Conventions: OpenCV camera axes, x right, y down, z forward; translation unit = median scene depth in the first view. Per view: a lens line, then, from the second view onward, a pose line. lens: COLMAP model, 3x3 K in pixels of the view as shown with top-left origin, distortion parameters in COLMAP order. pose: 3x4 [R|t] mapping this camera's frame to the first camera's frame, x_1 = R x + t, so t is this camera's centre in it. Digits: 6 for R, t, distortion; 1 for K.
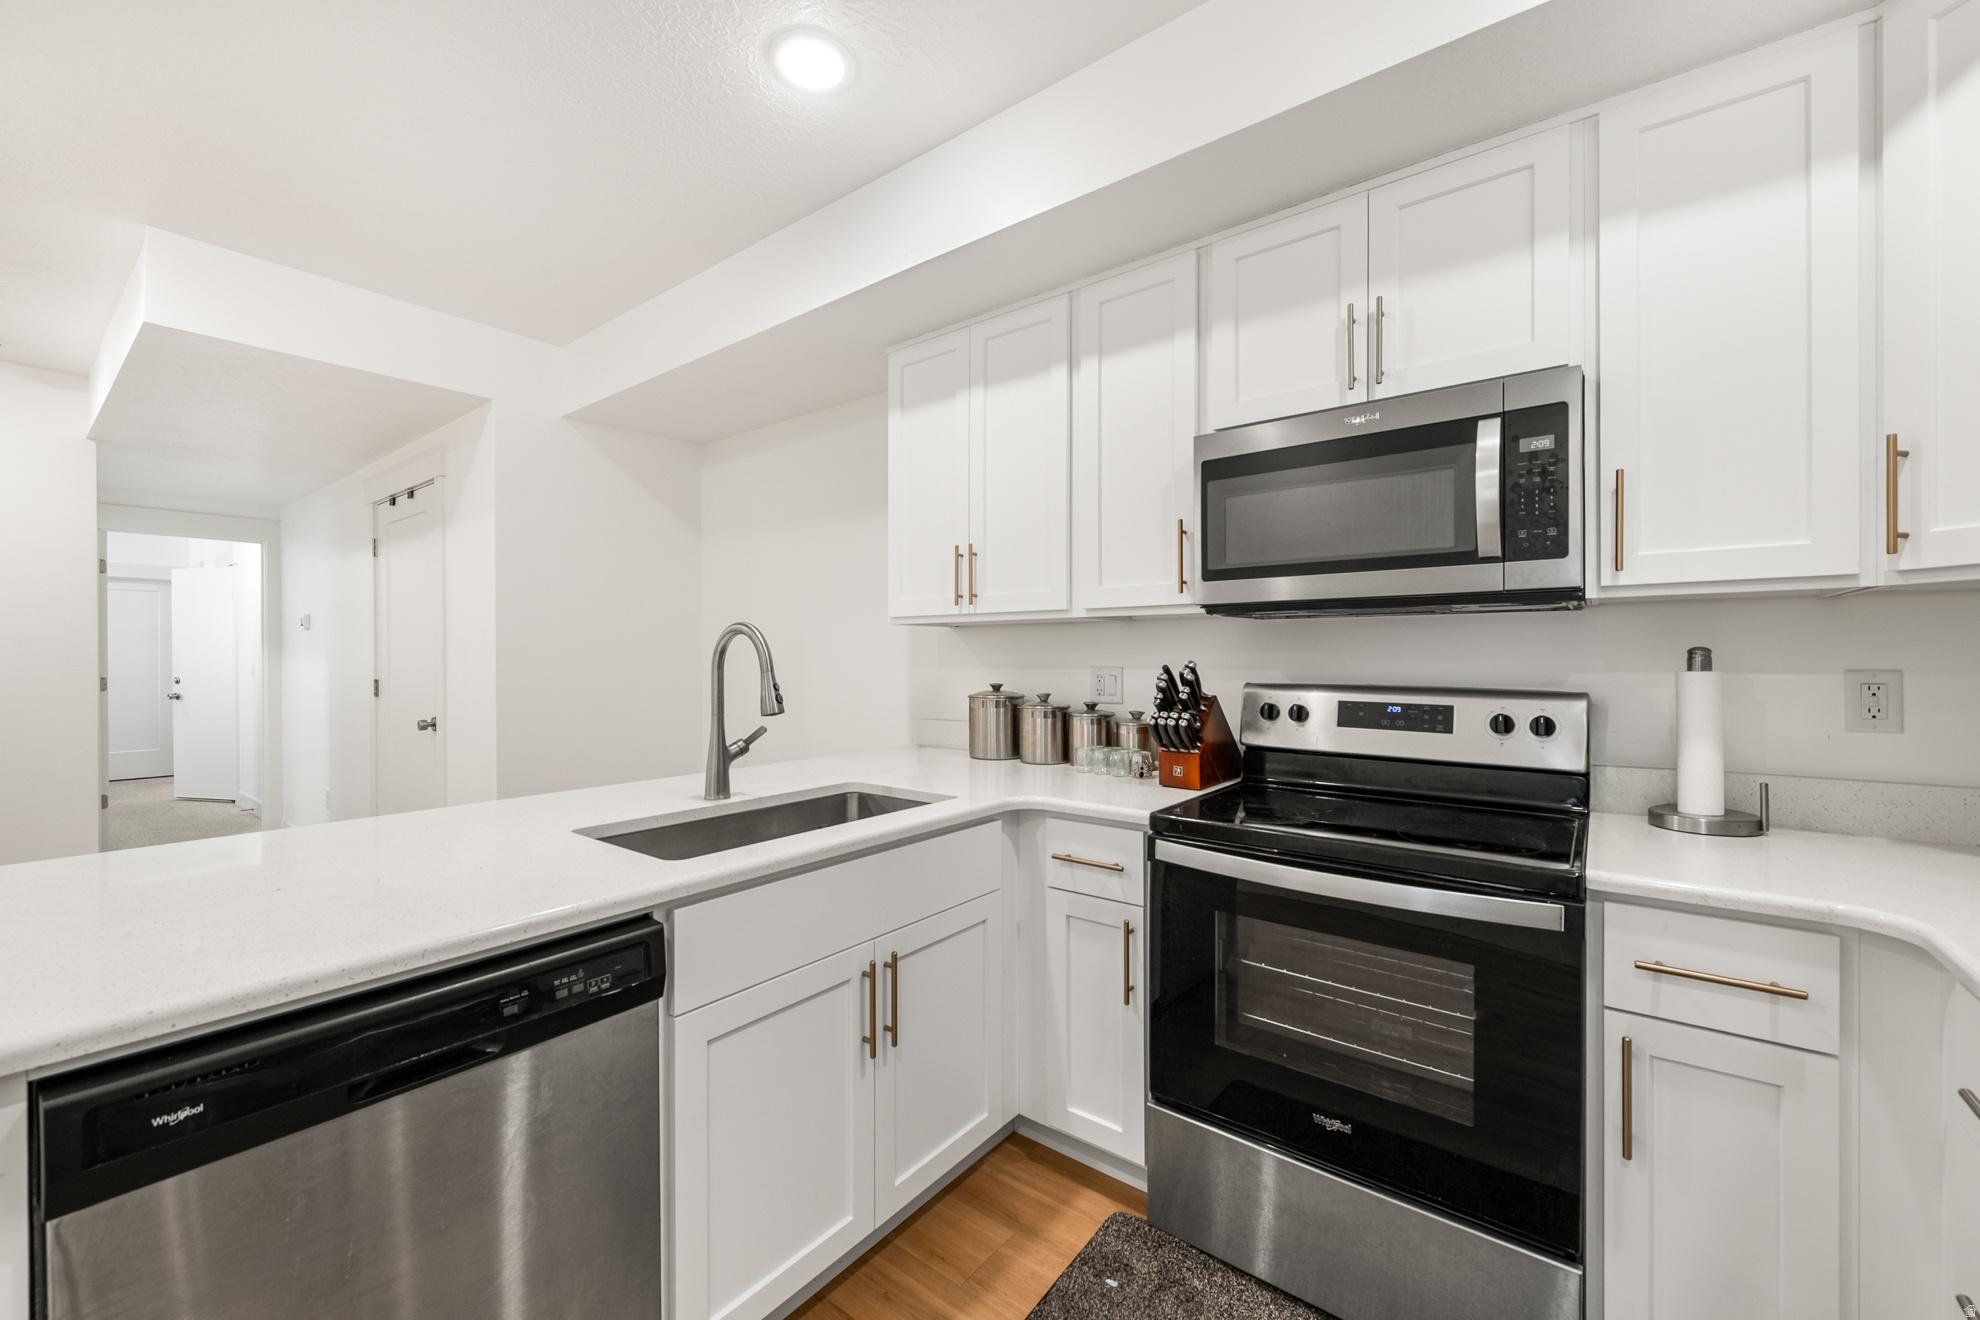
lens RADIAL K [[778.8, 0, 997.9], [0, 778.8, 657.5], [0, 0, 1]] dist [0.003235, -0.000257]
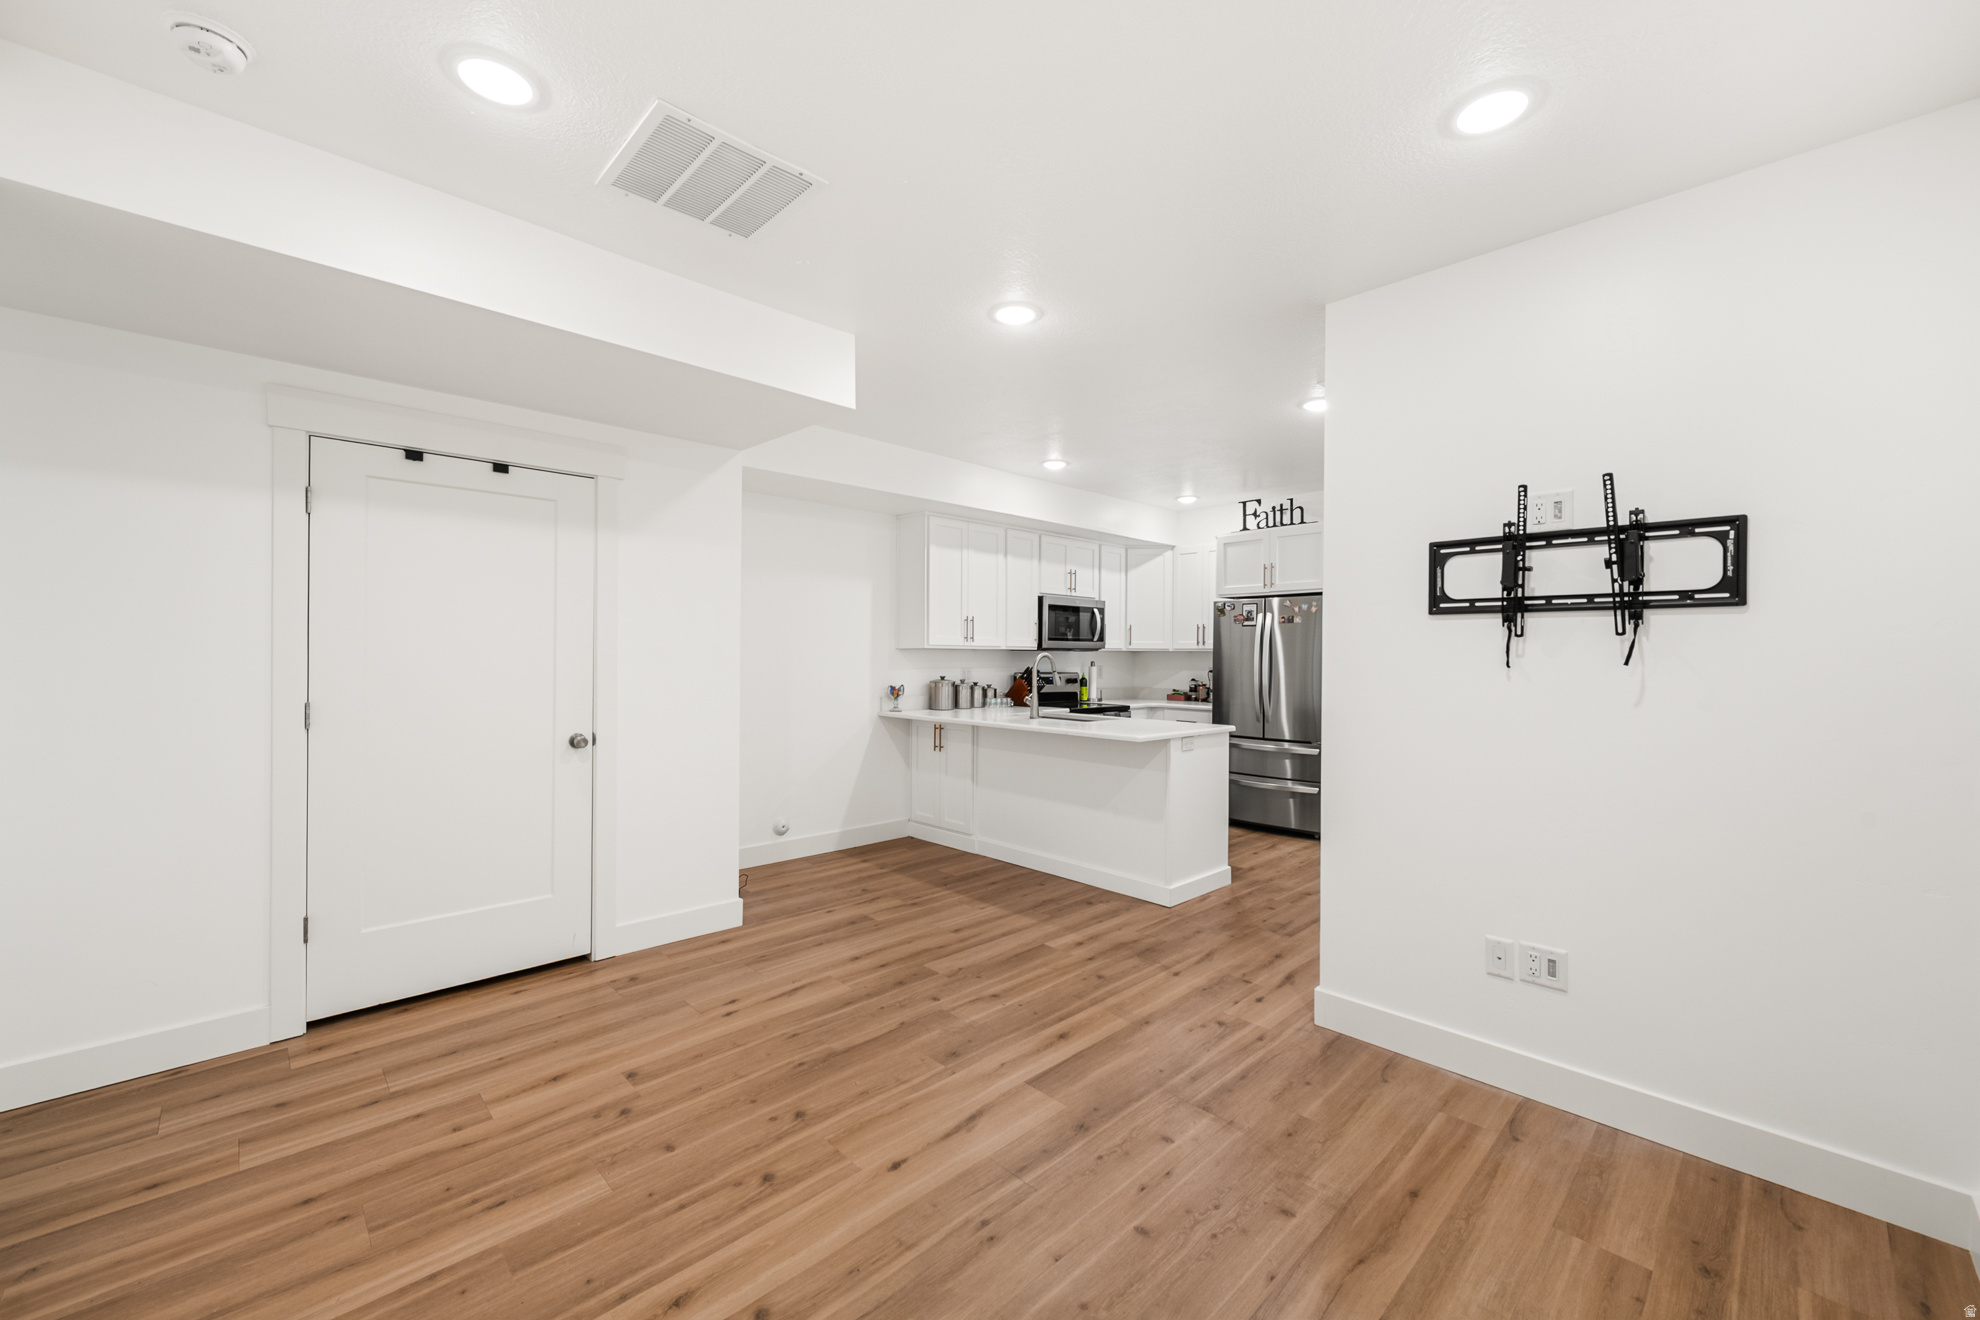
lens RADIAL K [[778.8, 0, 992.3], [0, 778.8, 666.1], [0, 0, 1]] dist [0.003235, -0.000257]
pose [[0.147475, -0.009737, 0.989018, -2.719610], [-0.003420, 0.999941, 0.010355, -0.022146], [-0.989060, -0.004909, 0.147433, 0.680706]]
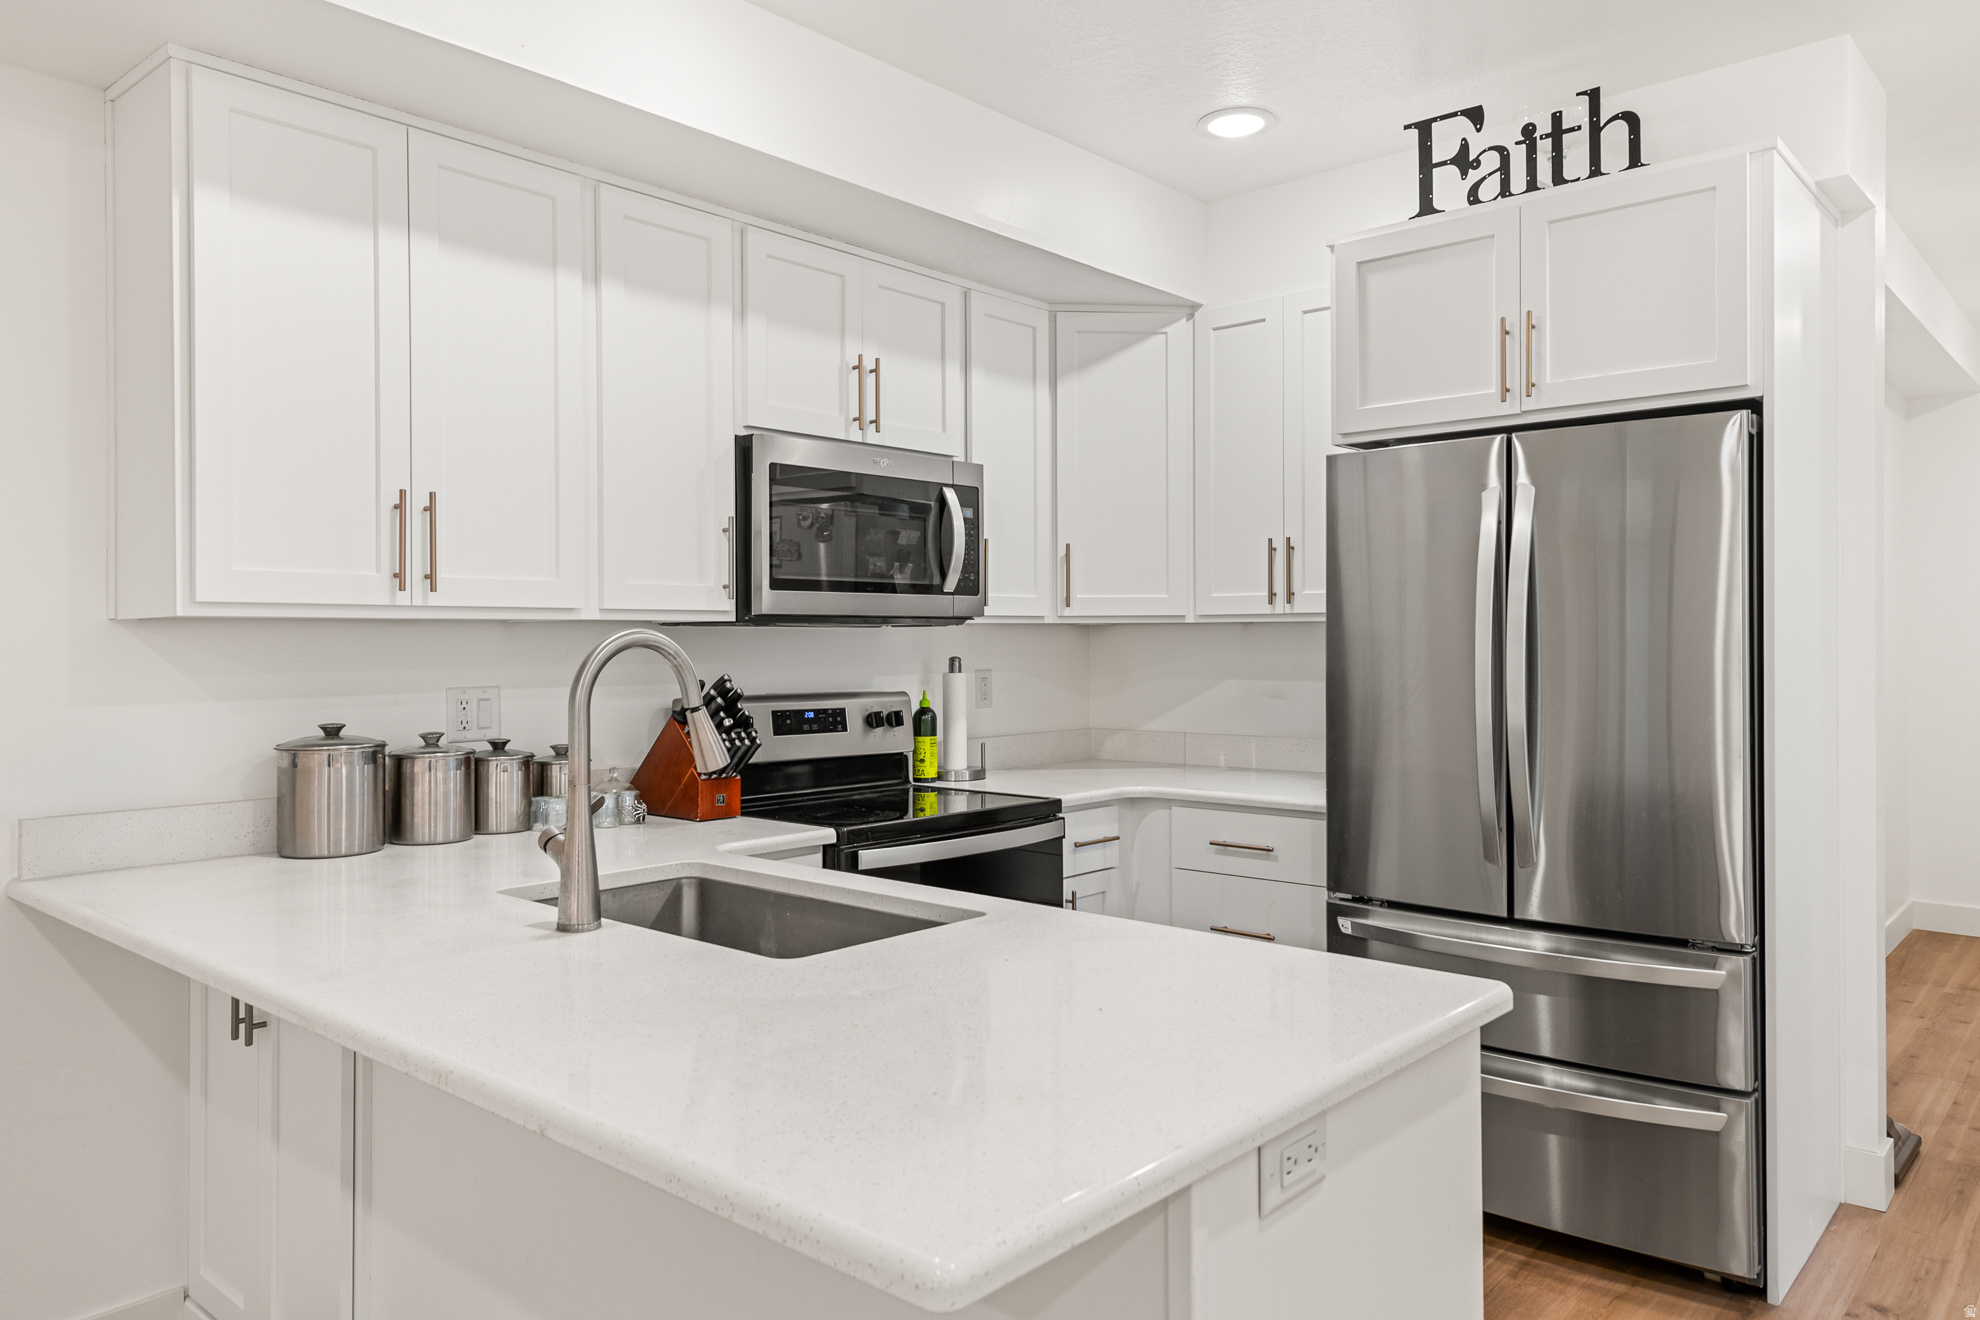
lens RADIAL K [[1338.1, 0, 995.9], [0, 1338.1, 645.9], [0, 0, 1]] dist [0.037589, 0.000336]
pose [[0.069752, -0.001447, 0.997563, -1.213370], [0.009345, 0.999956, 0.000797, -0.025678], [-0.997521, 0.009267, 0.069762, 0.558918]]
